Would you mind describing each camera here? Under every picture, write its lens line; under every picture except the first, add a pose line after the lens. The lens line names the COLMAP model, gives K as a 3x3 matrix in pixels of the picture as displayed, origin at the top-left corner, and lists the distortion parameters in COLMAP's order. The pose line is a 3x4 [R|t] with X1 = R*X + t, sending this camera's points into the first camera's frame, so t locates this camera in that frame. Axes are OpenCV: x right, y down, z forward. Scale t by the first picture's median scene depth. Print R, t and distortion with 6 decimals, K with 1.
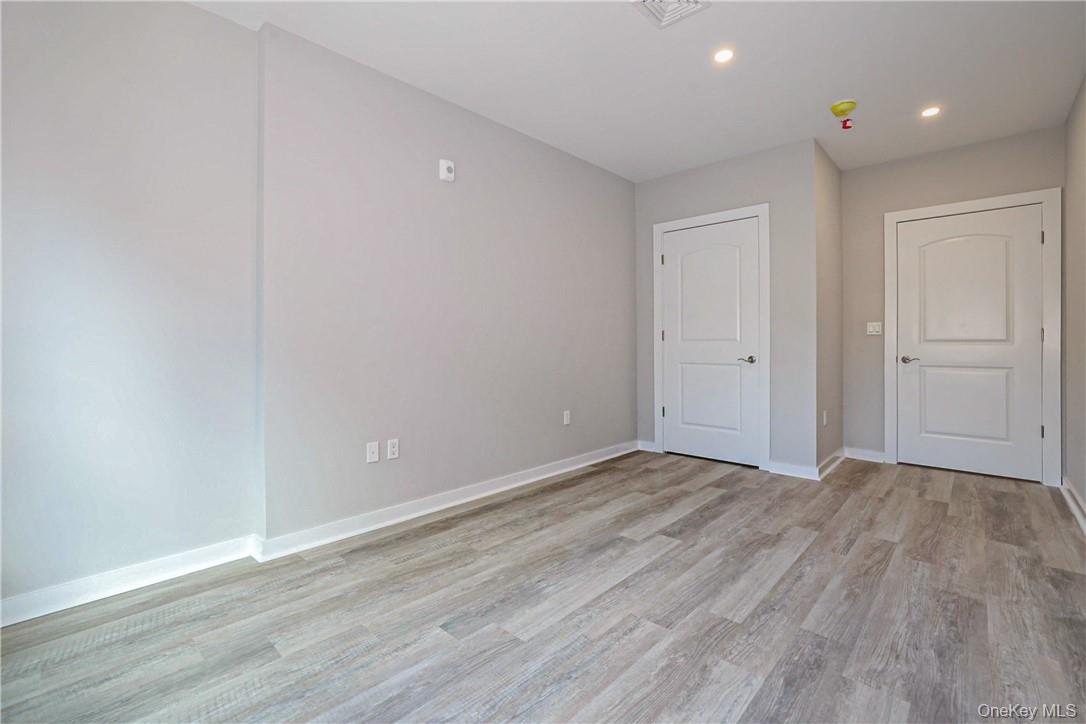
lens RADIAL K [[489.8, 0, 547.9], [0, 489.8, 339.3], [0, 0, 1]] dist [-0.048471, 0.017070]
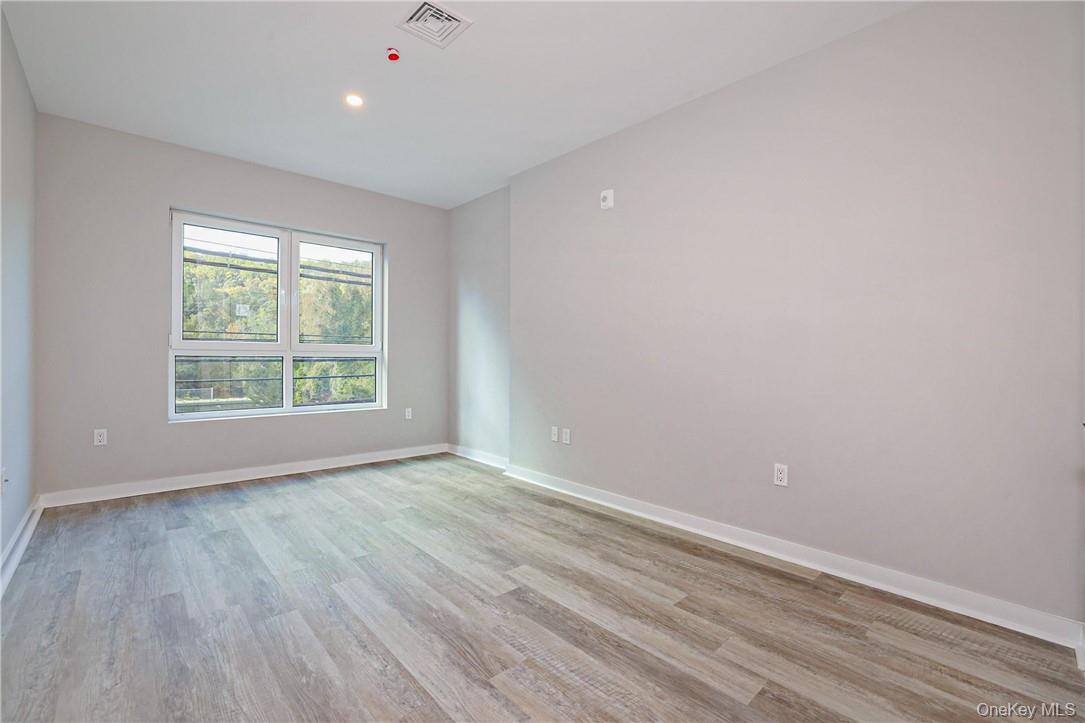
lens RADIAL K [[465.6, 0, 540.2], [0, 465.6, 356.8], [0, 0, 1]] dist [-0.041884, 0.014345]
pose [[-0.088515, 0.002507, -0.996072, 1.053953], [-0.000592, 0.999997, 0.002569, -0.003413], [0.996075, 0.000817, -0.088513, 1.130663]]
